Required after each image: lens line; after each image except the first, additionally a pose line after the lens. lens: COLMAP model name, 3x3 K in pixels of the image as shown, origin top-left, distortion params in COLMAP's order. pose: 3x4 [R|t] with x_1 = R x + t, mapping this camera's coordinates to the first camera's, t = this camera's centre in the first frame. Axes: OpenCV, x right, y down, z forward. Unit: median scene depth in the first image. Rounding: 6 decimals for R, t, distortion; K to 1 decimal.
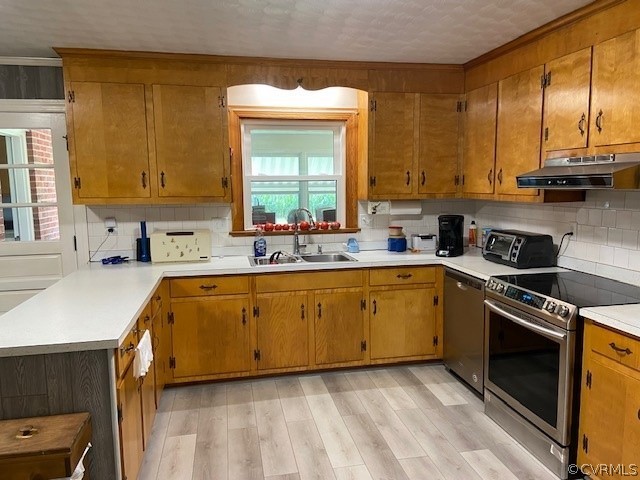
lens RADIAL K [[478.2, 0, 319.5], [0, 478.2, 248.3], [0, 0, 1]] dist [0.084074, -0.127344]
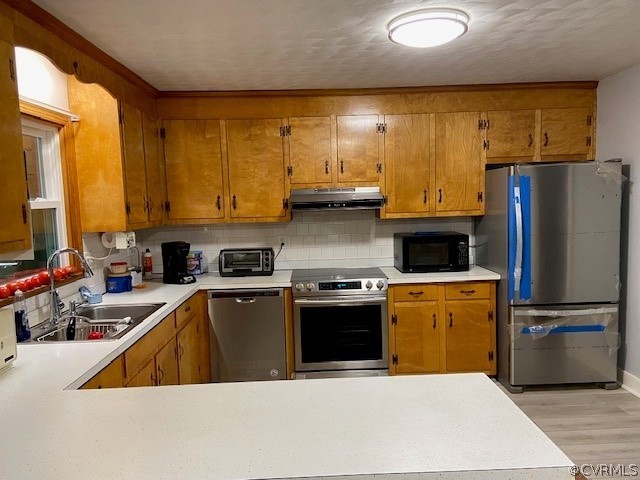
lens RADIAL K [[478.2, 0, 319.5], [0, 478.2, 248.3], [0, 0, 1]] dist [0.084074, -0.127344]
pose [[0.178964, -0.089715, 0.979757, -0.736618], [0.159400, 0.985321, 0.061108, -0.078763], [-0.970857, 0.145237, 0.190637, 0.603684]]
